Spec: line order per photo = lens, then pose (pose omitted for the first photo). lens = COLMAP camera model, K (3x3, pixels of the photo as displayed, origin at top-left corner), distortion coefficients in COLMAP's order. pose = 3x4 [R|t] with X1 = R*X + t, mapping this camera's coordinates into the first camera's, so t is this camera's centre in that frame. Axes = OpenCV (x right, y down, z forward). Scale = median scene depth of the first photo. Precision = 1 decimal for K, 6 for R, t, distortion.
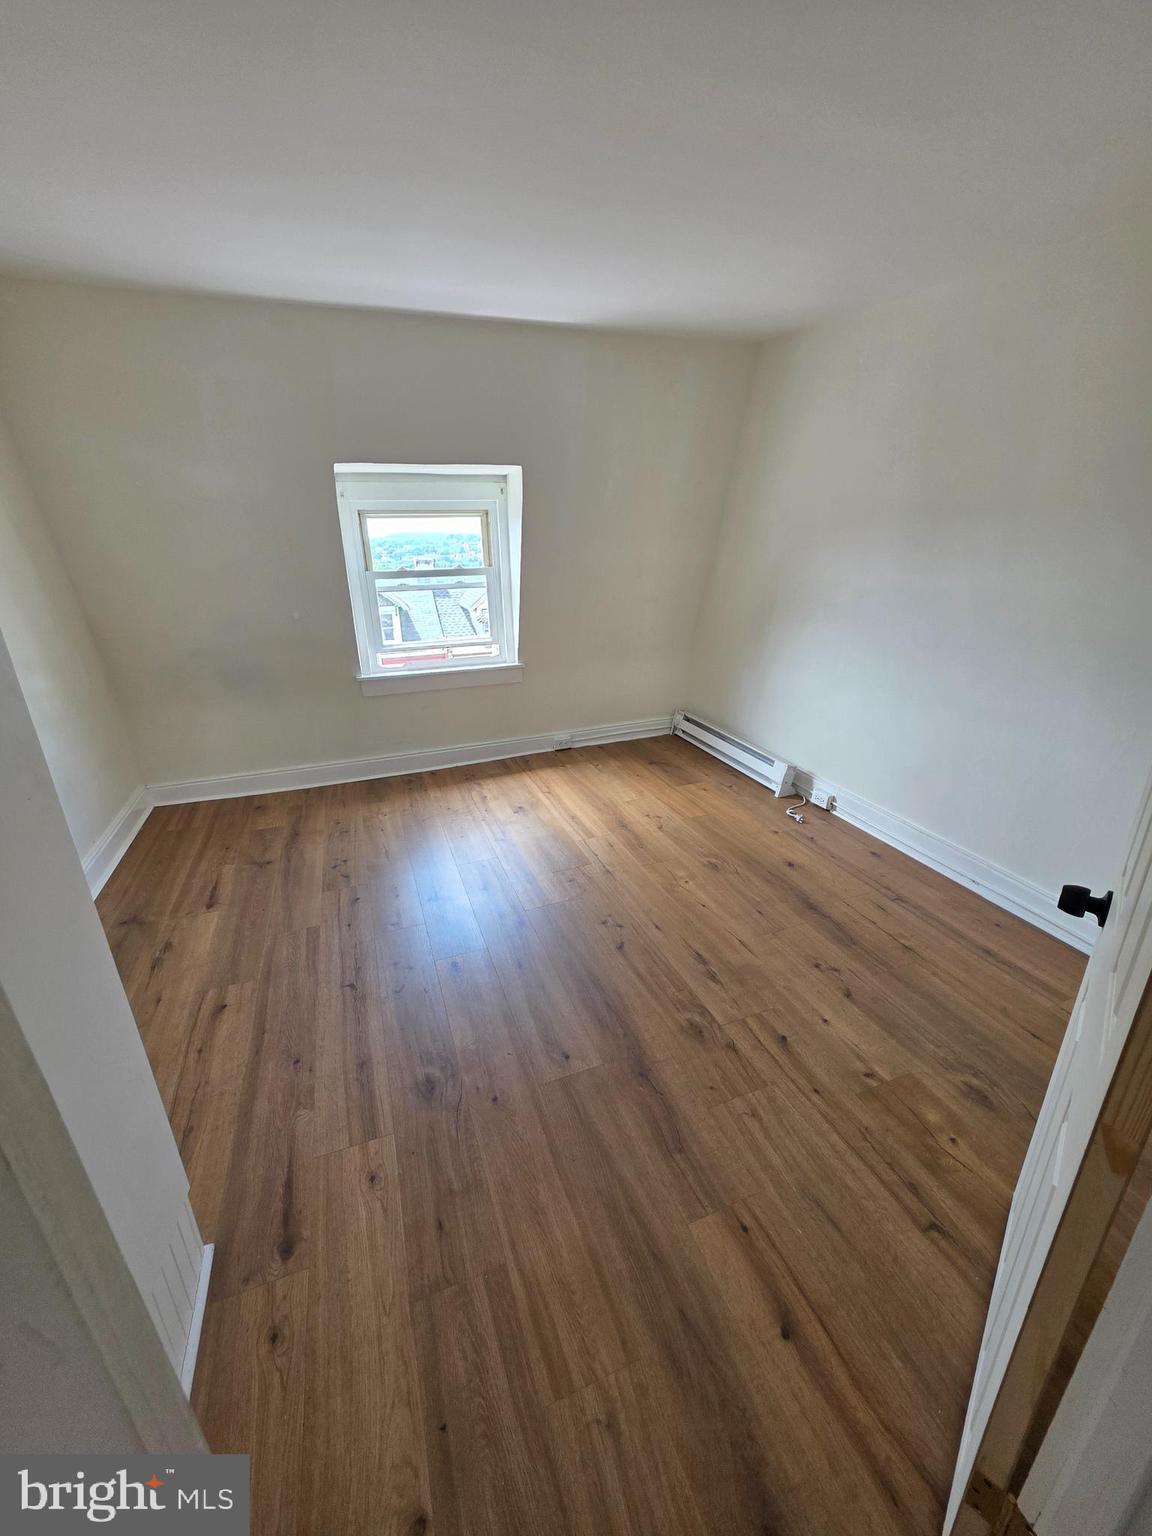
lens RADIAL K [[616.4, 0, 580.4], [0, 616.4, 763.7], [0, 0, 1]] dist [0.000259, 0.000177]
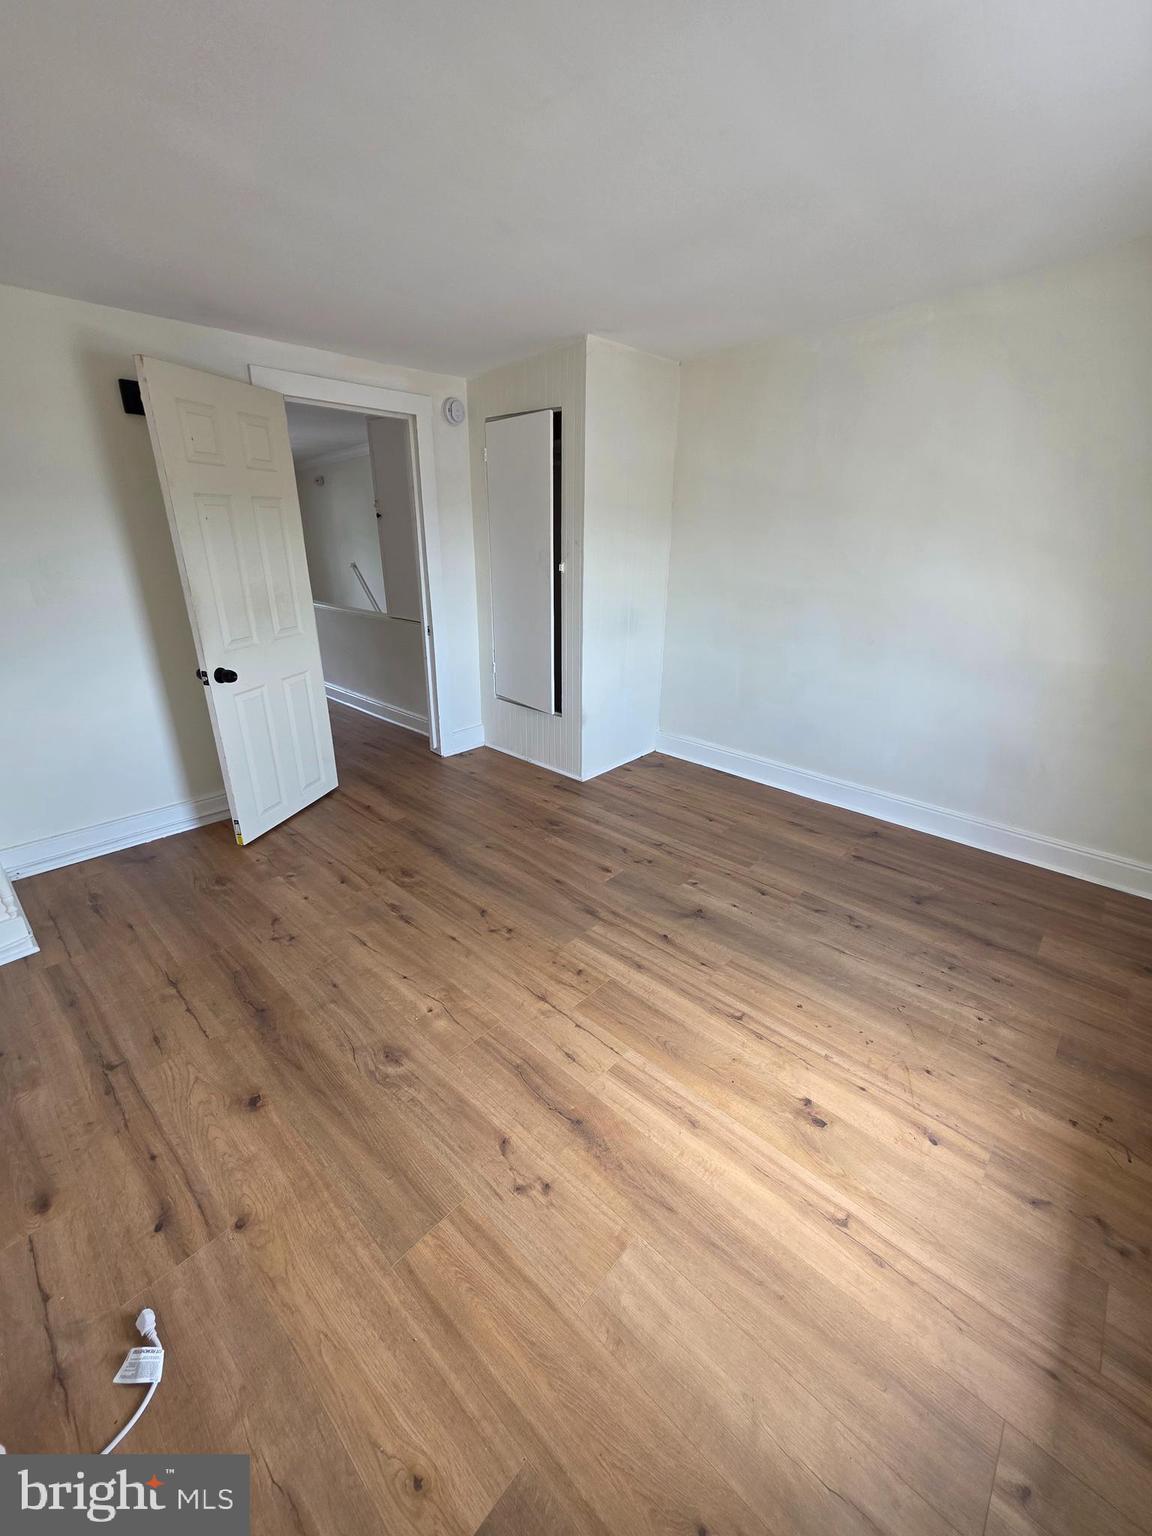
lens RADIAL K [[616.4, 0, 580.4], [0, 616.4, 763.7], [0, 0, 1]] dist [0.000259, 0.000177]
pose [[-0.893238, 0.168959, -0.416627, 0.288180], [-0.155841, 0.752879, 0.639442, -0.549682], [0.421709, 0.636102, -0.646170, 1.463614]]
